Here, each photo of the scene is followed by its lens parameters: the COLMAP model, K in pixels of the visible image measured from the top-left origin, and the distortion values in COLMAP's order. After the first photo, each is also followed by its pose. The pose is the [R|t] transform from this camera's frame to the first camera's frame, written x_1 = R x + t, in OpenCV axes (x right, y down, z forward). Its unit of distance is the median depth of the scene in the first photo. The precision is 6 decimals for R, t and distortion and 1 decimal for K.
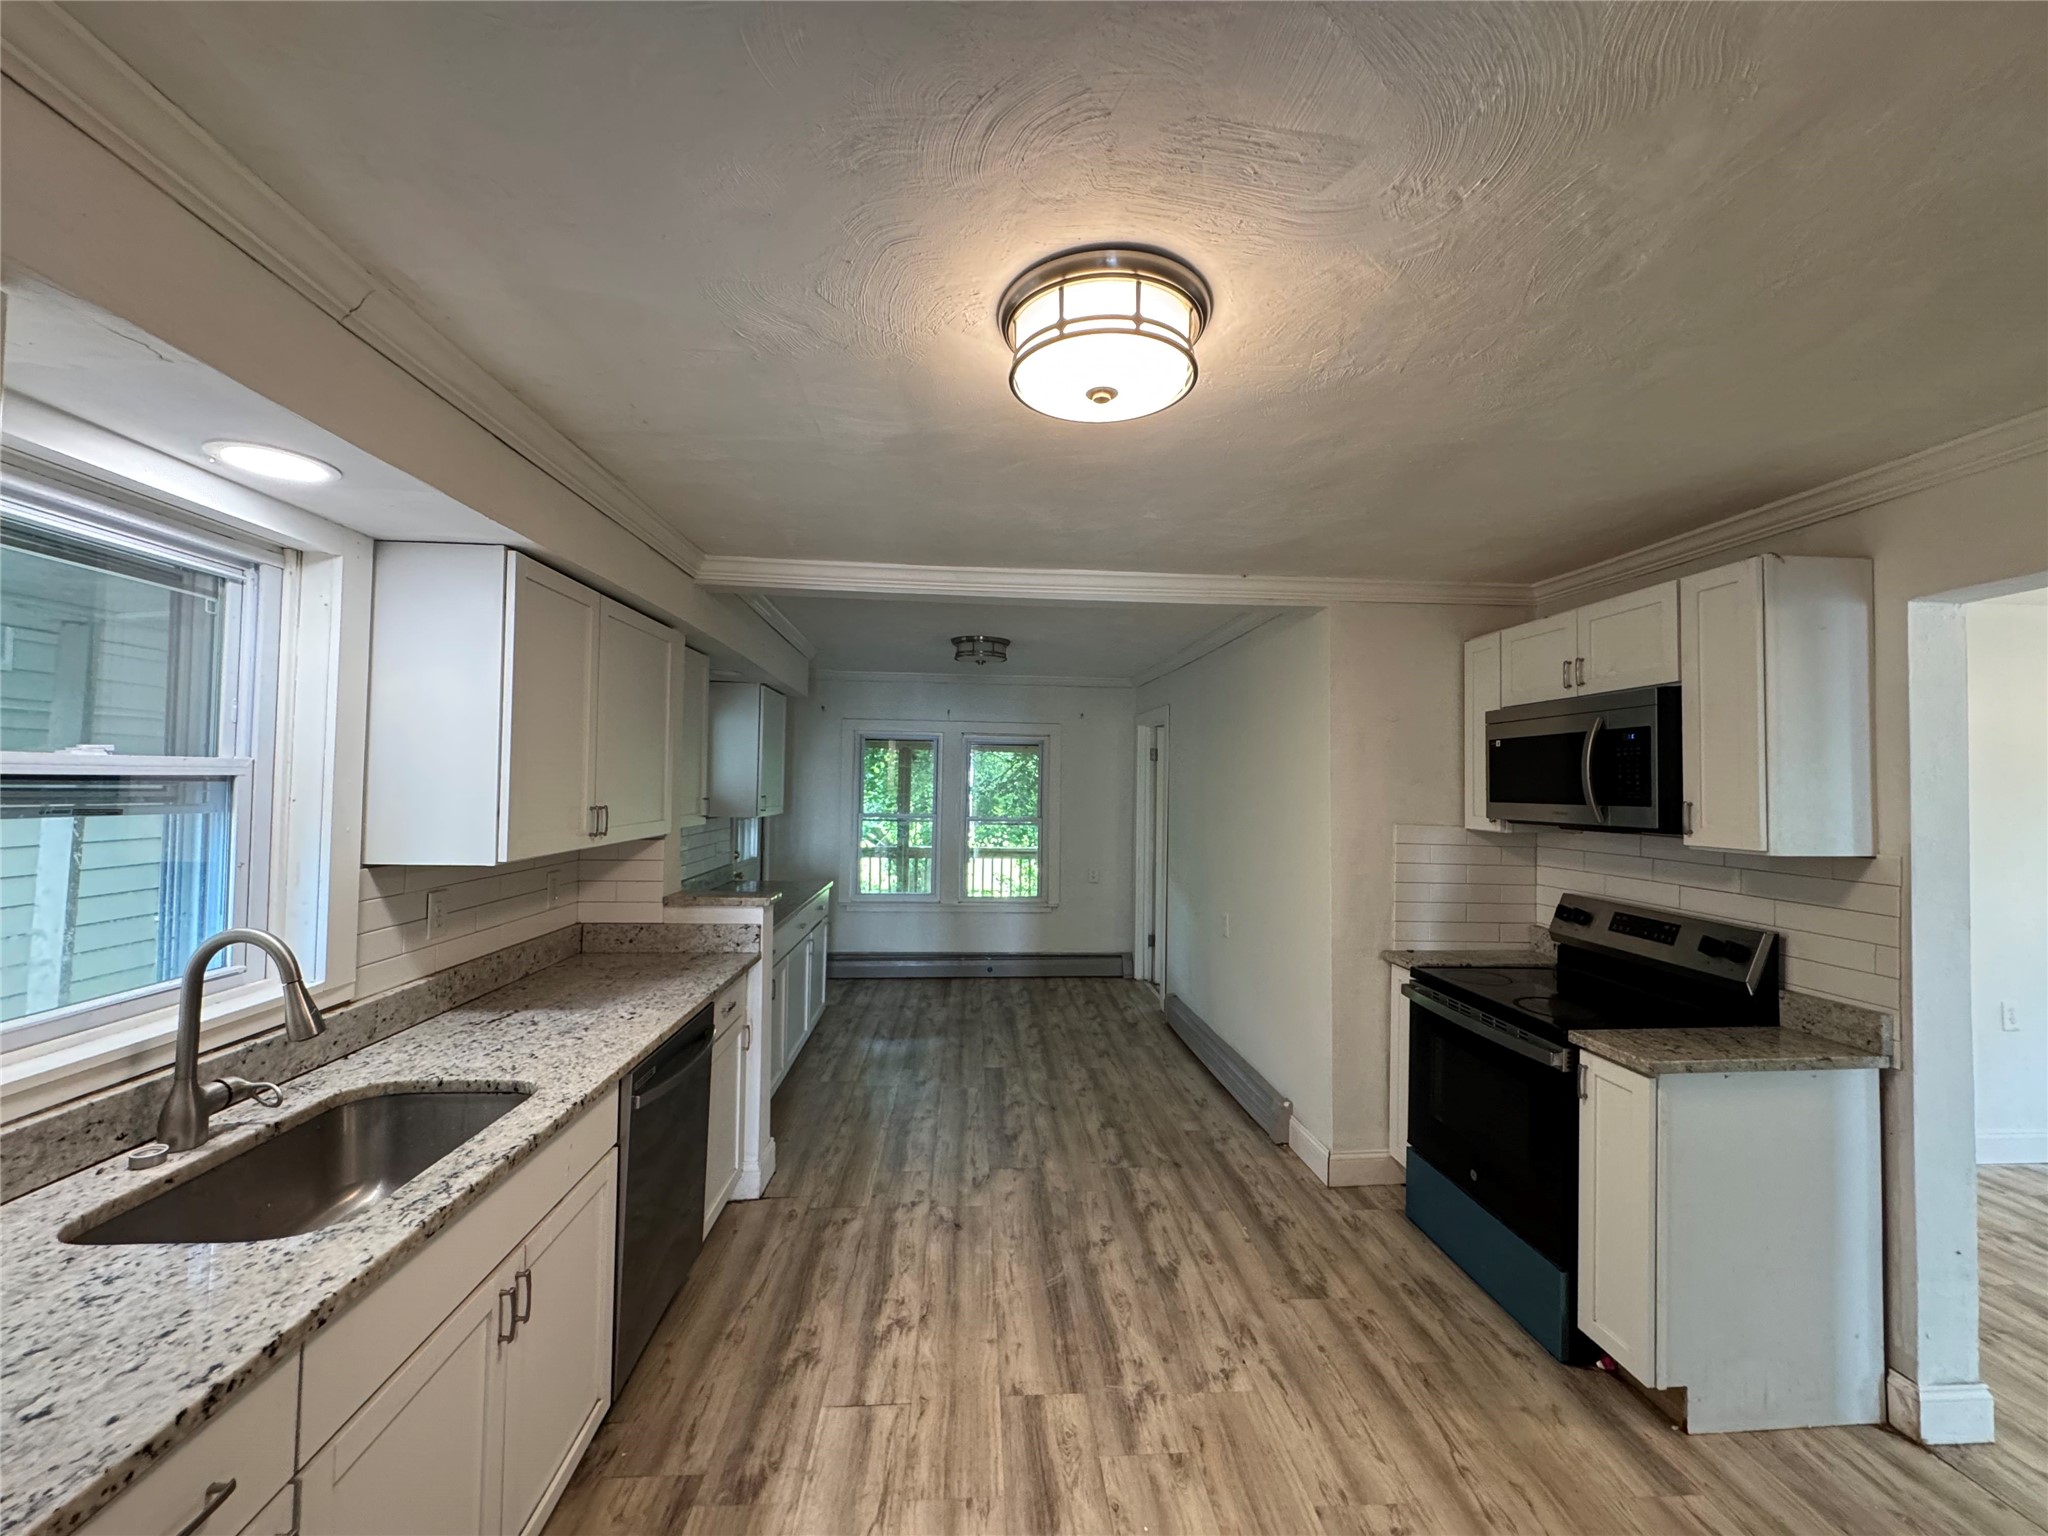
lens RADIAL K [[830.5, 0, 1028.2], [0, 830.5, 760.5], [0, 0, 1]] dist [0.002836, 0.000084]
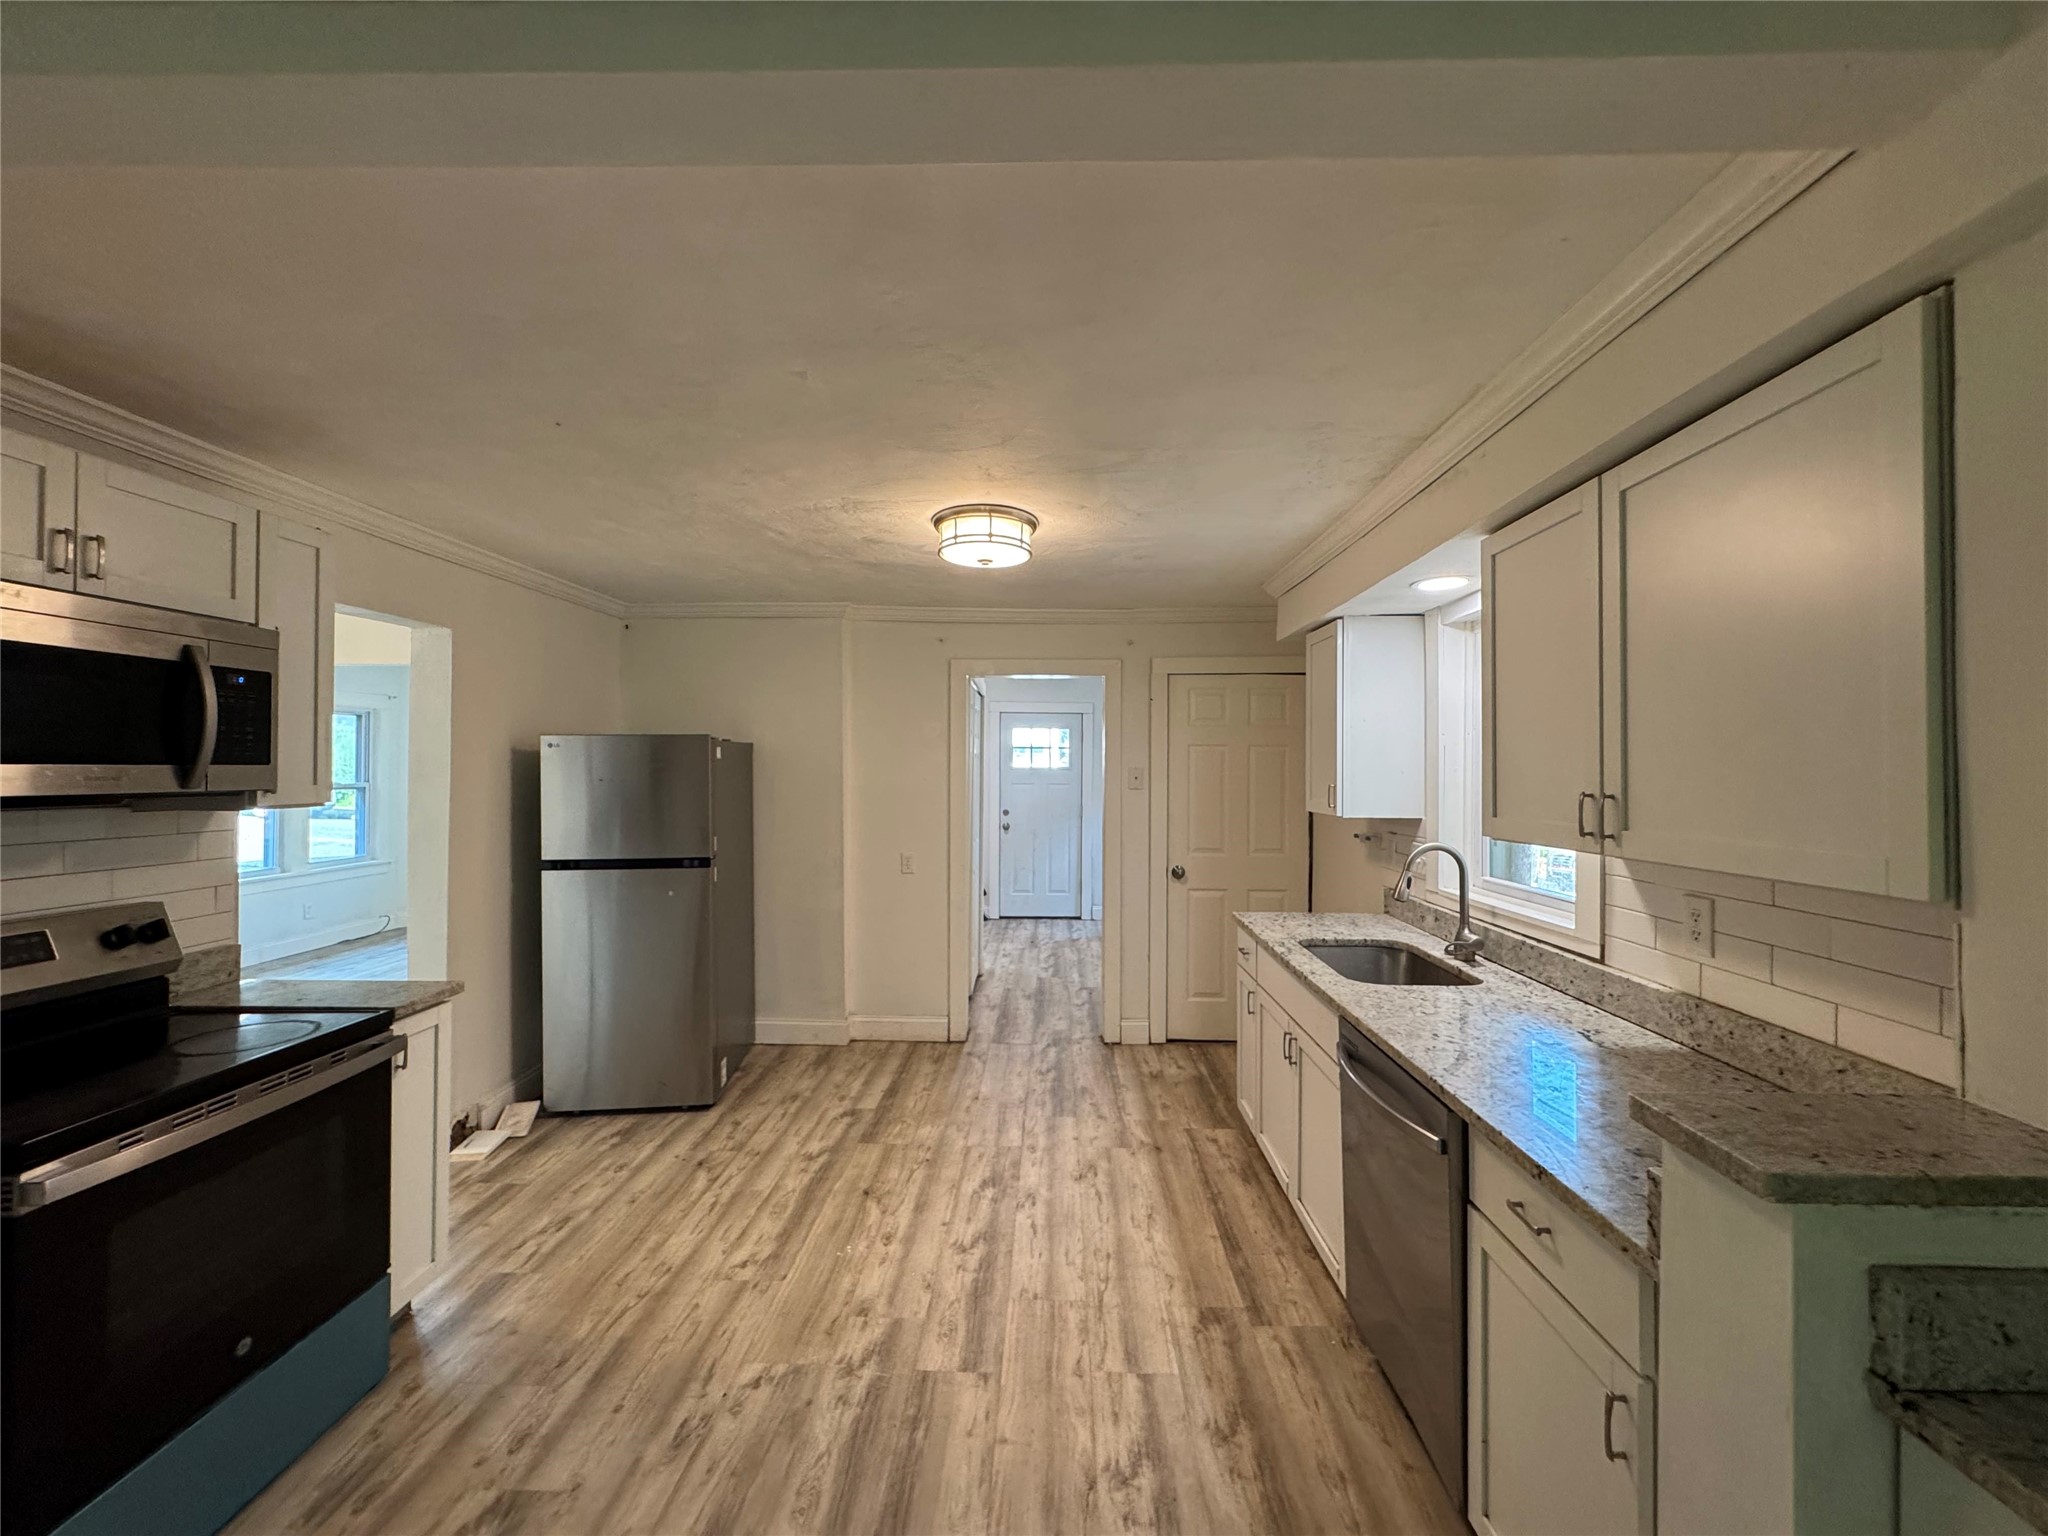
lens RADIAL K [[830.5, 0, 1025.4], [0, 830.5, 767.1], [0, 0, 1]] dist [0.002836, 0.000084]
pose [[-0.994137, -0.018229, 0.106576, -0.152237], [-0.021954, 0.999185, -0.033877, 0.077484], [-0.105871, -0.036018, -0.993727, 1.982432]]
